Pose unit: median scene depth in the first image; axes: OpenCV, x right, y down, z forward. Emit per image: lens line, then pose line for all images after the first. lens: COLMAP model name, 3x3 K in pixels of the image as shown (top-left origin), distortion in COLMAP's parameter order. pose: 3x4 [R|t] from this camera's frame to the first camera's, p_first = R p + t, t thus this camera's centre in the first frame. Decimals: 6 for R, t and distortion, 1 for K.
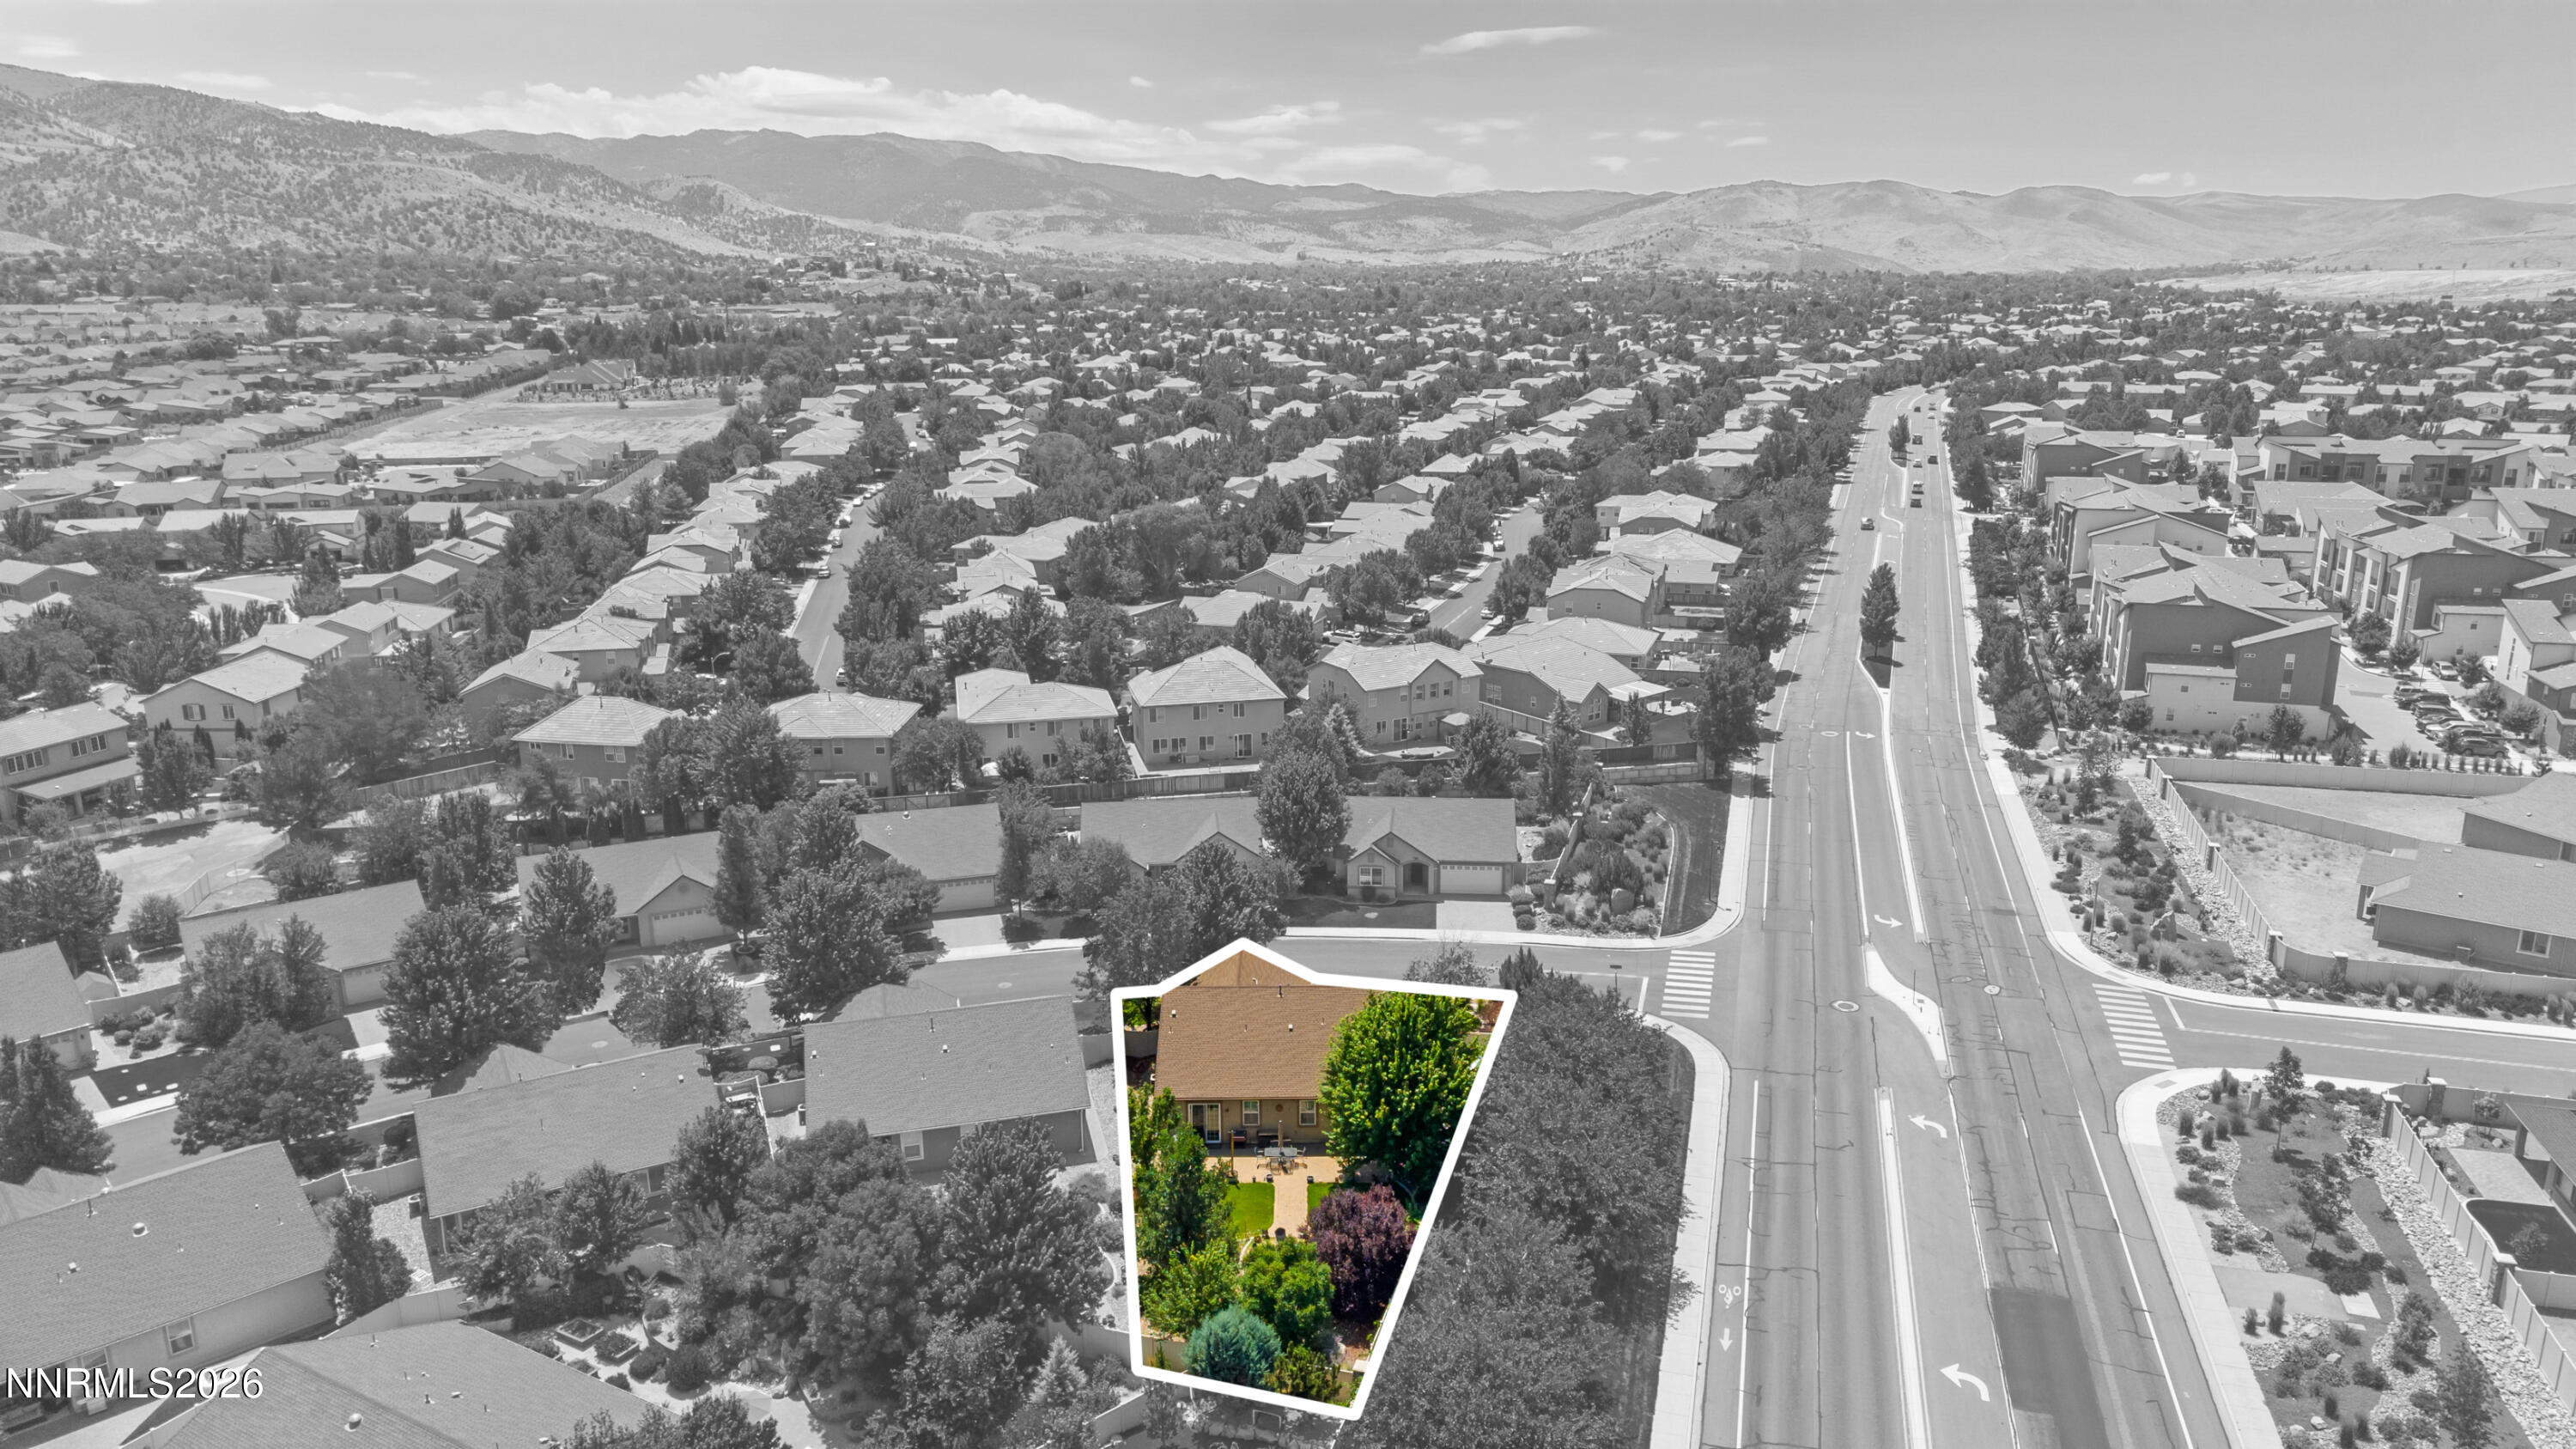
lens RADIAL K [[1695.8, 0, 1288.0], [0, 1695.8, 724.5], [0, 0, 1]] dist [0.004199, -0.002171]
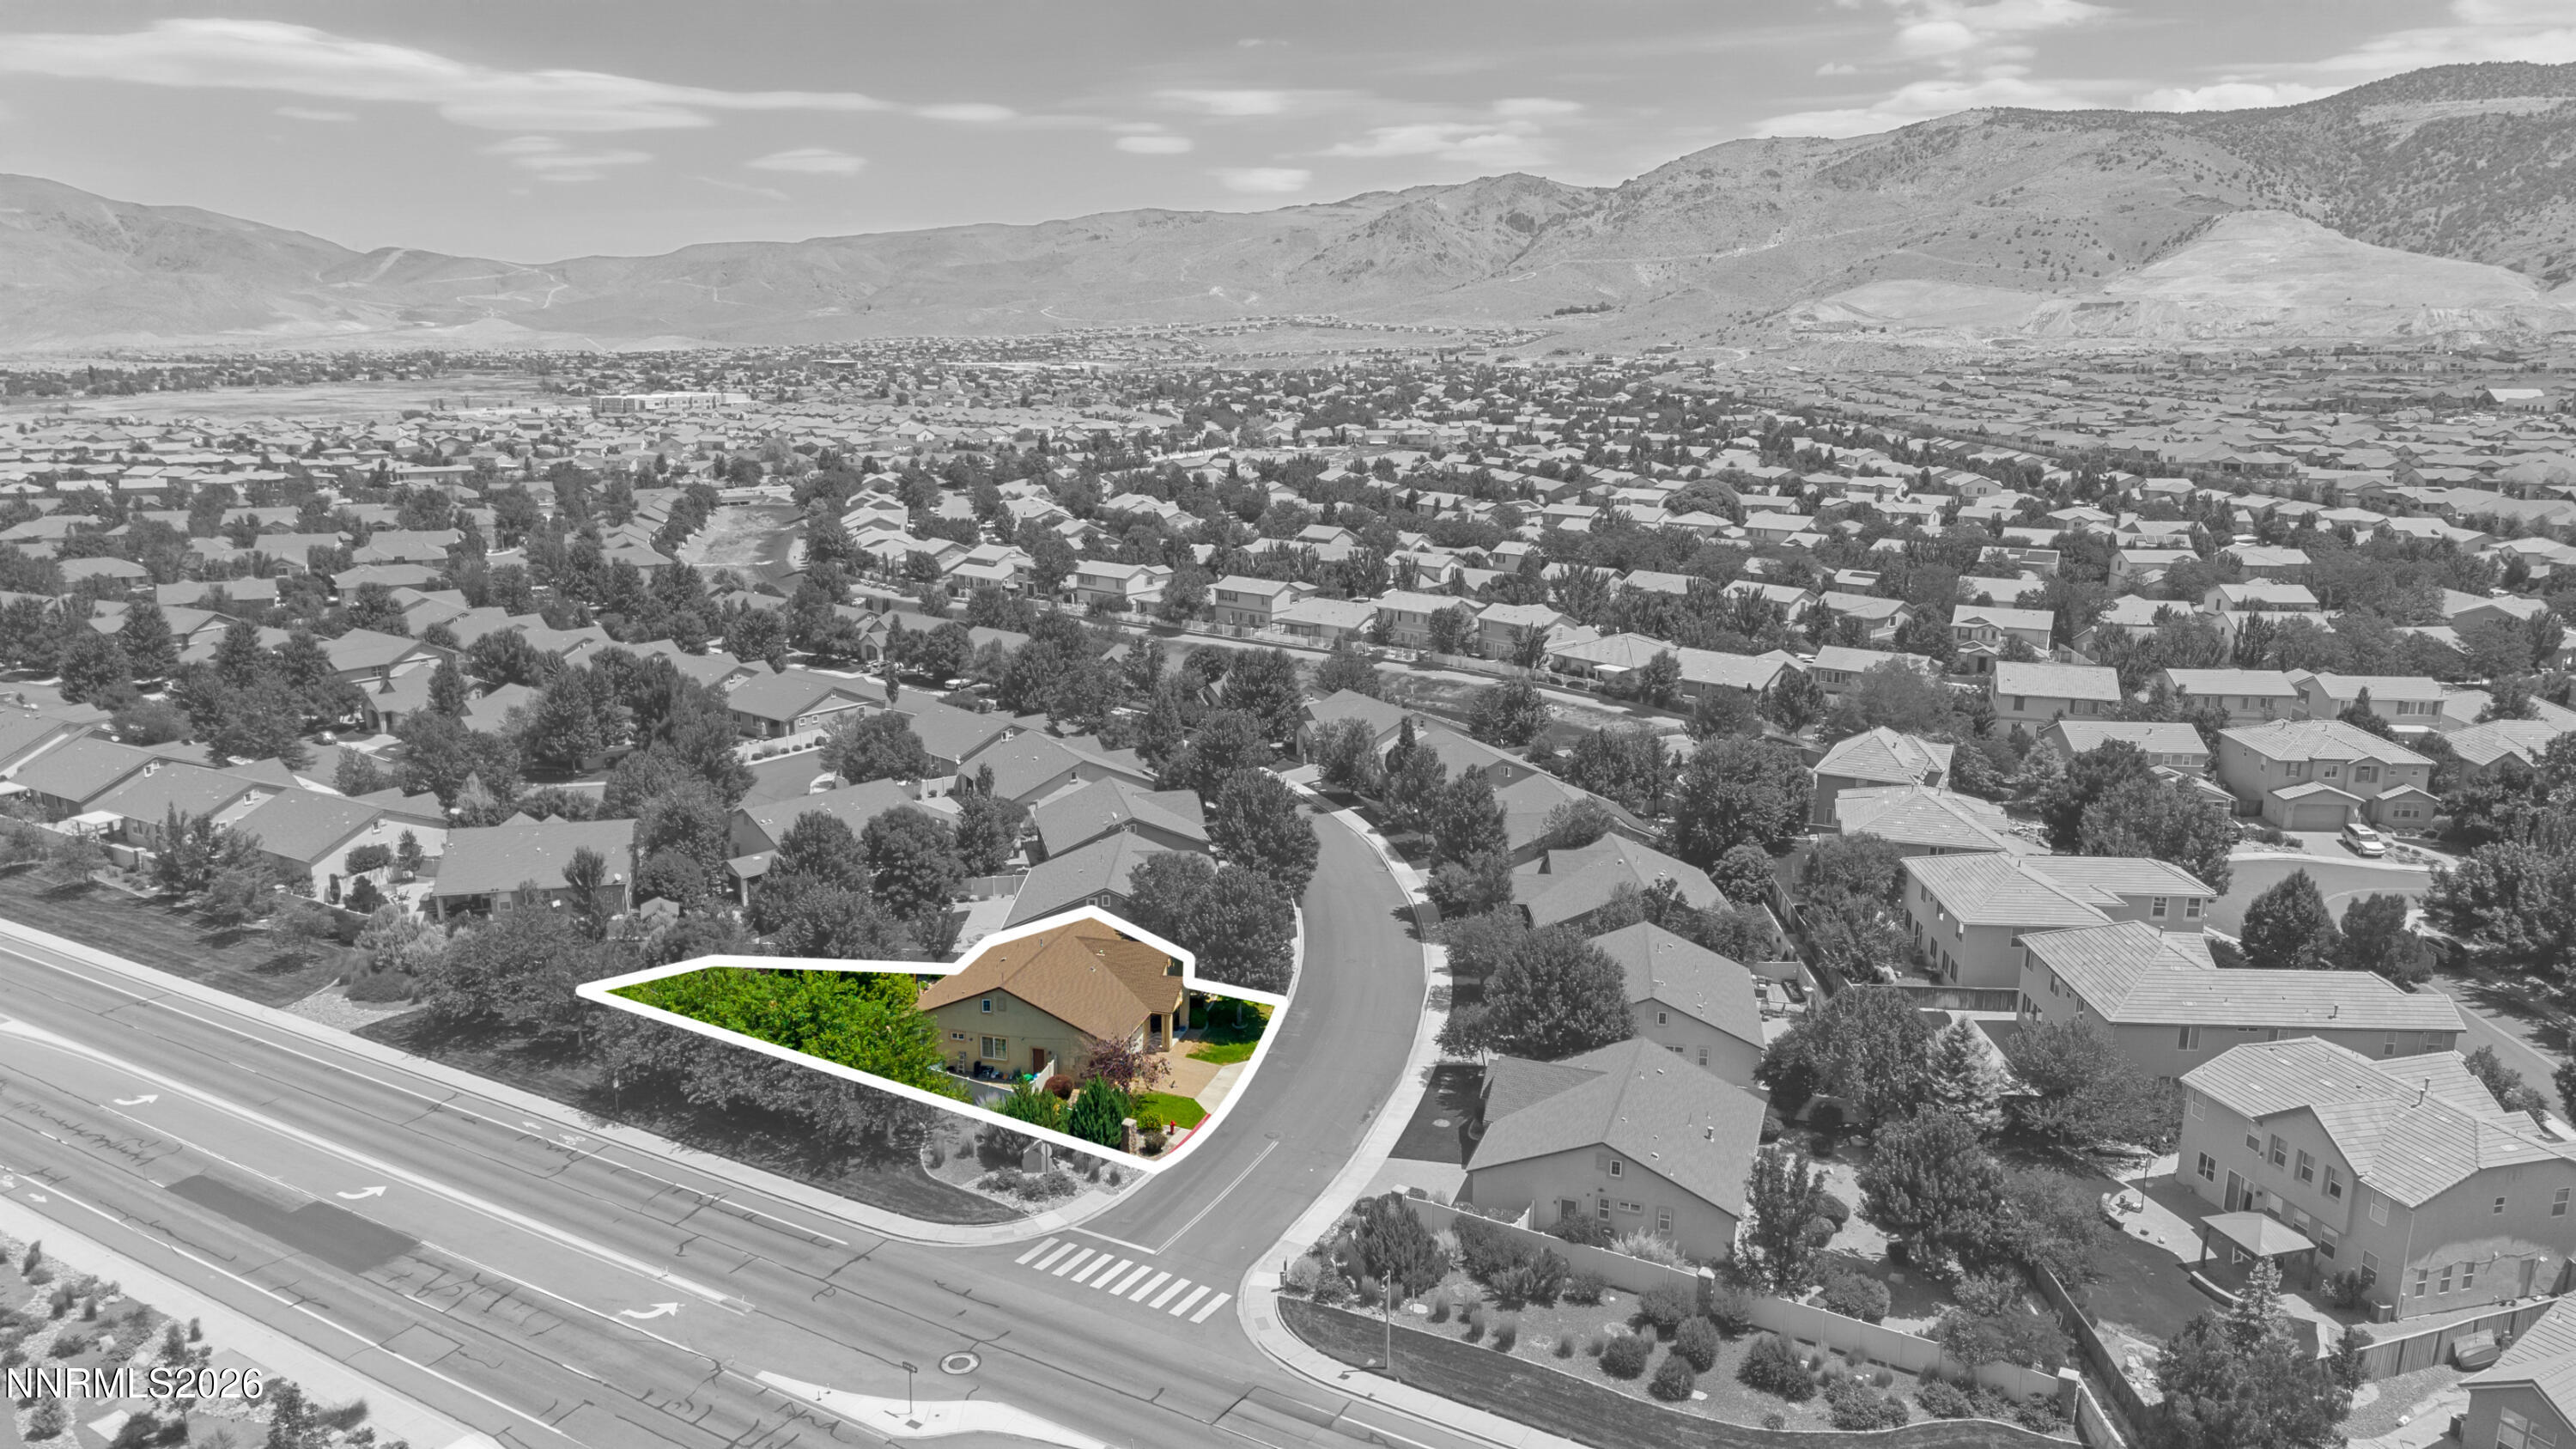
lens RADIAL K [[1695.8, 0, 1288.0], [0, 1695.8, 724.5], [0, 0, 1]] dist [0.004199, -0.002171]
pose [[-0.234494, 0.231907, -0.944051, 1.068005], [-0.251196, 0.923691, 0.289301, -0.378203], [0.939102, 0.304982, -0.158346, 1.372725]]
